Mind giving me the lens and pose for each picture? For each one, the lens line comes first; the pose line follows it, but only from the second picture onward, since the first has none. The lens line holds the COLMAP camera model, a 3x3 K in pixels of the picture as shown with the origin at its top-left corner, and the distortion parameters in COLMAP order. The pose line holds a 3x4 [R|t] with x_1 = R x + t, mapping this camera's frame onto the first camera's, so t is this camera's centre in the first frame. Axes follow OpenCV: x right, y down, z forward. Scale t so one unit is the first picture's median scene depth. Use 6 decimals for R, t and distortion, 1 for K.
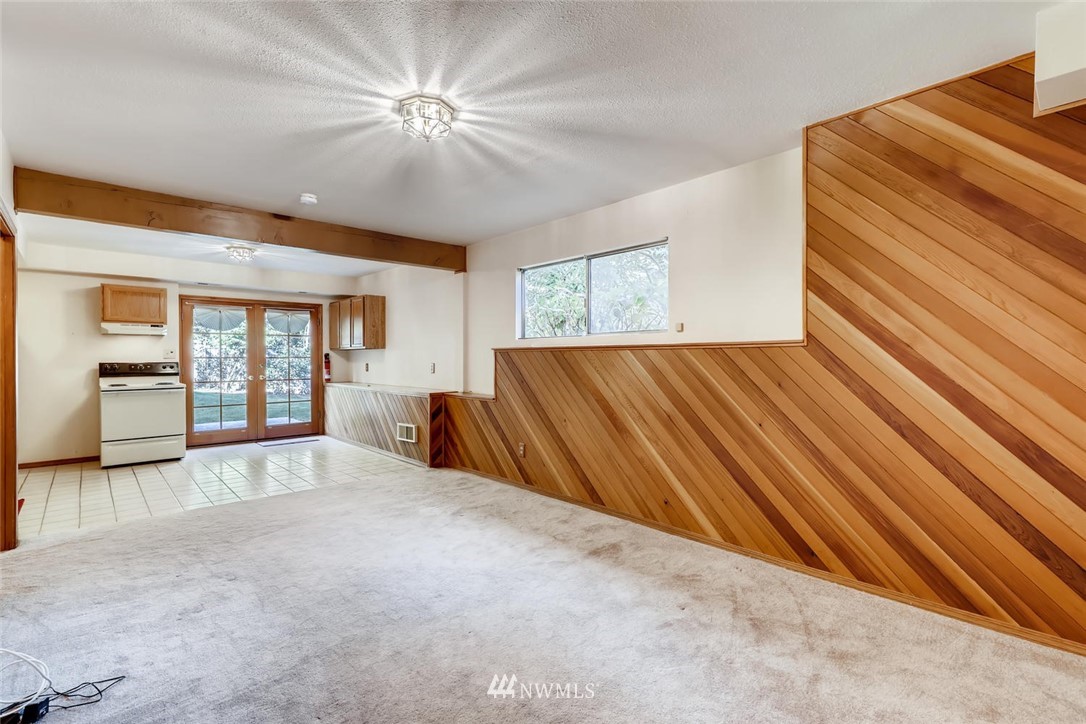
lens RADIAL K [[496.3, 0, 539.5], [0, 496.3, 361.1], [0, 0, 1]] dist [0.012411, 0.000371]
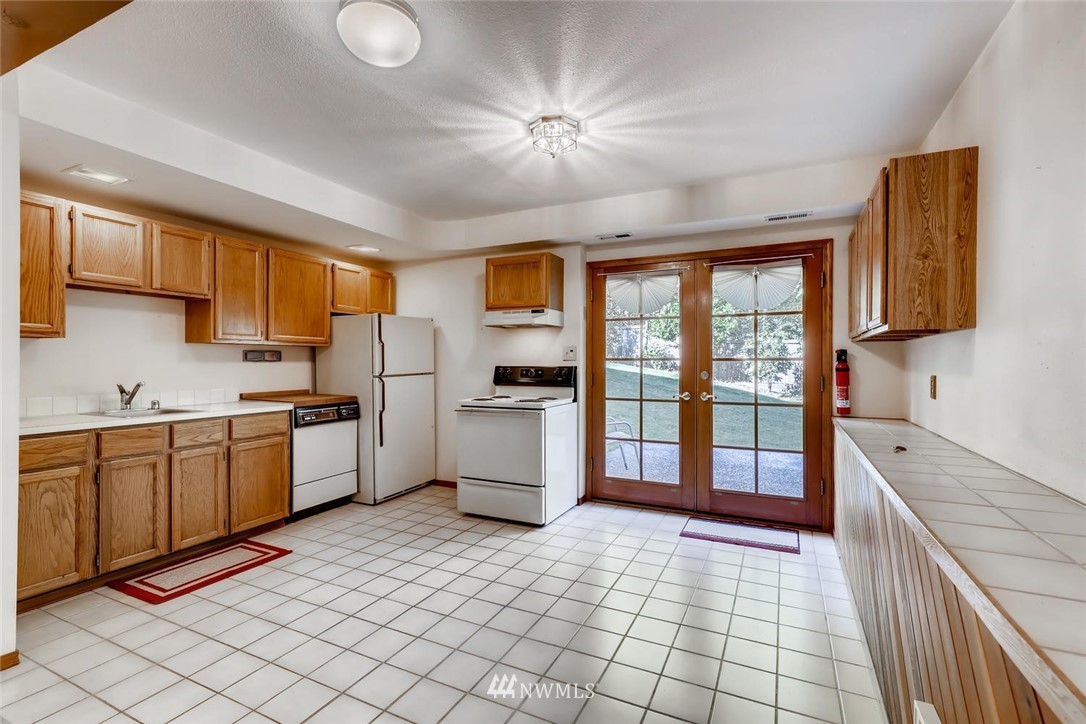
lens RADIAL K [[496.3, 0, 537.8], [0, 496.3, 362.2], [0, 0, 1]] dist [0.012411, 0.000371]
pose [[0.372727, 0.006646, -0.927917, -0.130900], [-0.007497, 0.999963, 0.004151, -0.004657], [0.927911, 0.005409, 0.372763, 0.638996]]
